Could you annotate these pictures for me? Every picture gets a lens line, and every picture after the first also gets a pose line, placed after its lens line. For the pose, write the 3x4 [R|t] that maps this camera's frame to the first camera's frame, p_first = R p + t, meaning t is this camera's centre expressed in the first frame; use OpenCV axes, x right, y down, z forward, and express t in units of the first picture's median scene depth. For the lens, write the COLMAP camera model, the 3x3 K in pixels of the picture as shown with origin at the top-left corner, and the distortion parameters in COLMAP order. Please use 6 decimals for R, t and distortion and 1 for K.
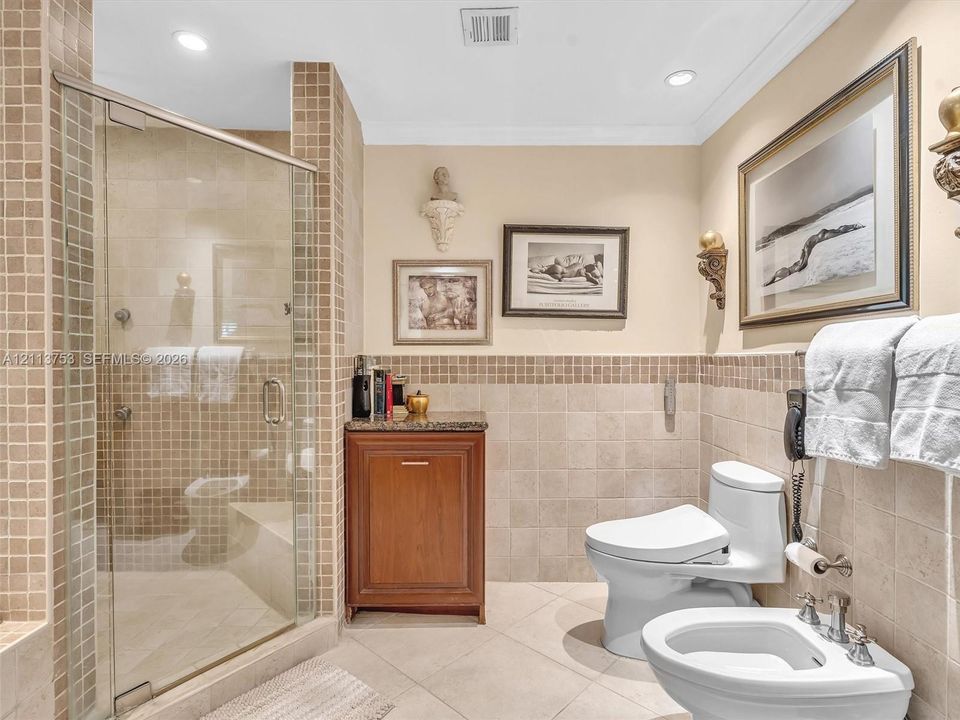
lens RADIAL K [[487.6, 0, 481.5], [0, 487.6, 367.5], [0, 0, 1]] dist [-0.002414, -0.000763]
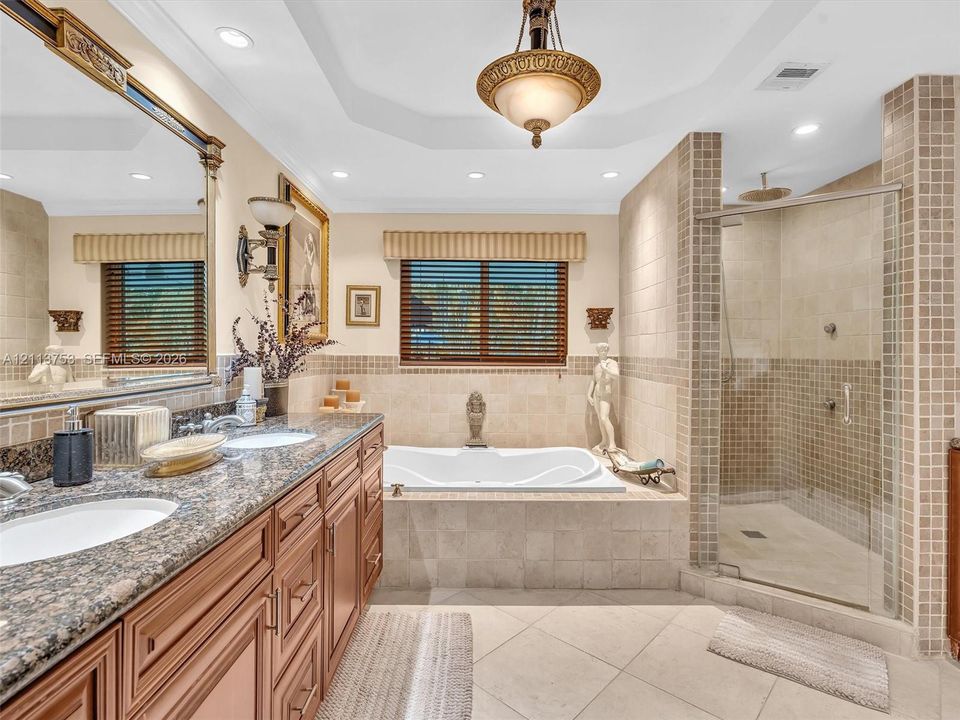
lens RADIAL K [[487.6, 0, 481.5], [0, 487.6, 367.5], [0, 0, 1]] dist [-0.002414, -0.000763]
pose [[-0.010387, 0.035283, -0.999323, 0.725202], [-0.022960, 0.999105, 0.035514, -0.038127], [0.999682, 0.023313, -0.009568, 0.125523]]
